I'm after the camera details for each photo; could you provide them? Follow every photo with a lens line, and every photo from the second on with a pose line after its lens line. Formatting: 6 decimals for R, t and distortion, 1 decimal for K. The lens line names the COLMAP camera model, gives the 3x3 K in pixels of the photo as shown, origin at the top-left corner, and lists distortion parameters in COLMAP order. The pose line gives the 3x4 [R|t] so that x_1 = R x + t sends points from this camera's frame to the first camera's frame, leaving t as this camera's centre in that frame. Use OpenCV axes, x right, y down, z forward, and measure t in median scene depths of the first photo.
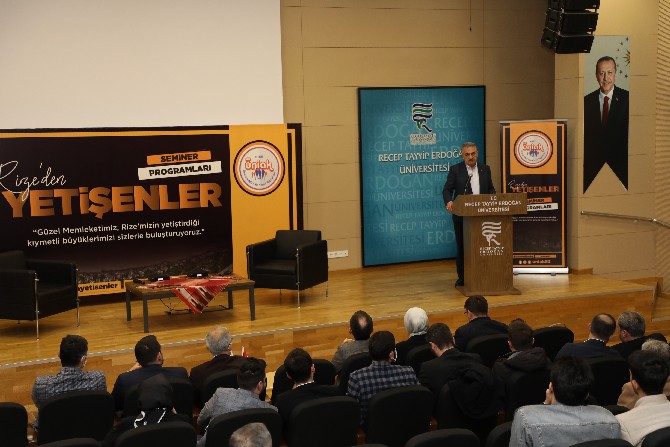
lens RADIAL K [[1040.4, 0, 335.0], [0, 1040.4, 223.5], [0, 0, 1]] dist [0.436983, 0.040873]
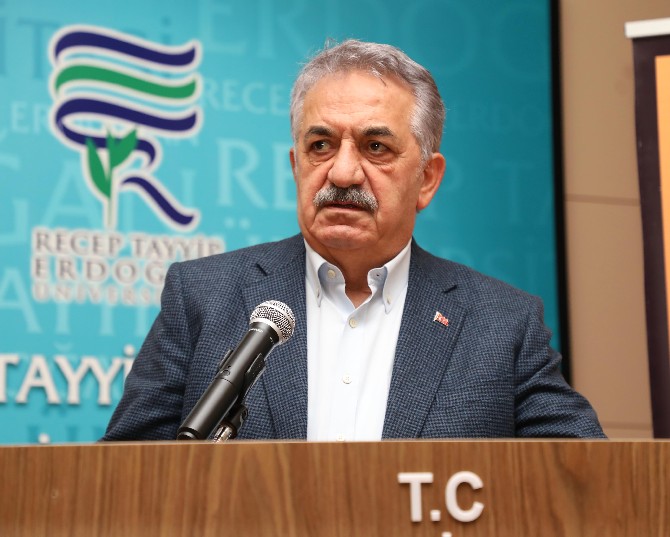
lens RADIAL K [[2246.6, 0, 335.0], [0, 2246.6, 268.5], [0, 0, 1]] dist [0.599012, 0.045045]
pose [[0.999890, 0.009853, -0.011105, 0.128013], [-0.012617, 0.958193, -0.285846, 0.010211], [0.007824, 0.285955, 0.958211, 0.769022]]
